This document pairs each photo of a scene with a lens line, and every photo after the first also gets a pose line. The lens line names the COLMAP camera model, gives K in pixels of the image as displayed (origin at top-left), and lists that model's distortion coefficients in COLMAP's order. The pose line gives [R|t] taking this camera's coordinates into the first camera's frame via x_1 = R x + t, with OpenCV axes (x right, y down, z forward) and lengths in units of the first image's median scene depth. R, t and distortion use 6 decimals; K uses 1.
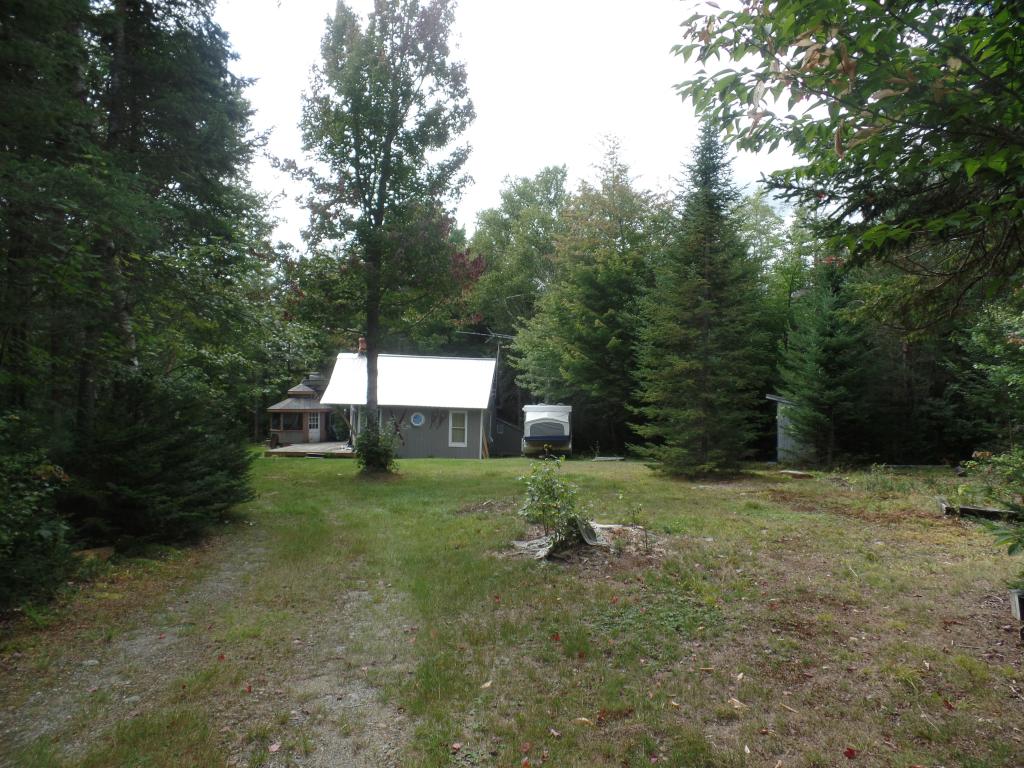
lens RADIAL K [[711.9, 0, 509.0], [0, 711.9, 385.0], [0, 0, 1]] dist [0.005189, 0.008619]
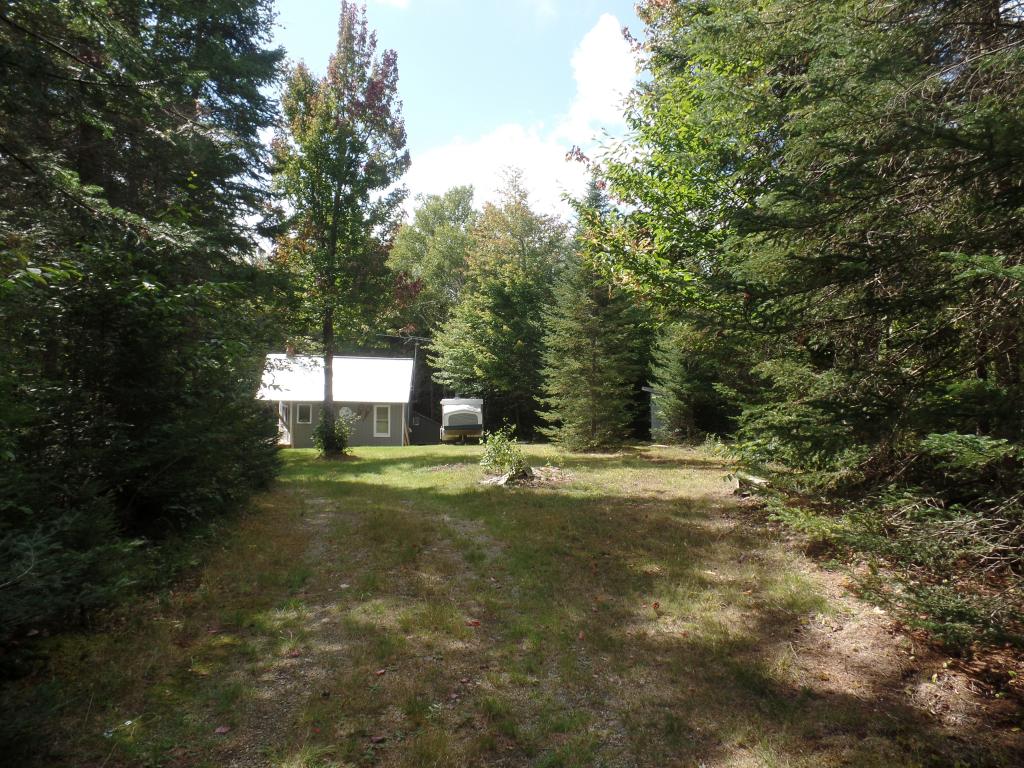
lens RADIAL K [[711.9, 0, 512.0], [0, 711.9, 386.1], [0, 0, 1]] dist [0.005189, 0.008619]
pose [[0.988151, -0.013314, 0.152905, -0.047944], [0.012000, 0.999883, 0.009513, -0.002397], [-0.153013, -0.007566, 0.988195, -0.175221]]
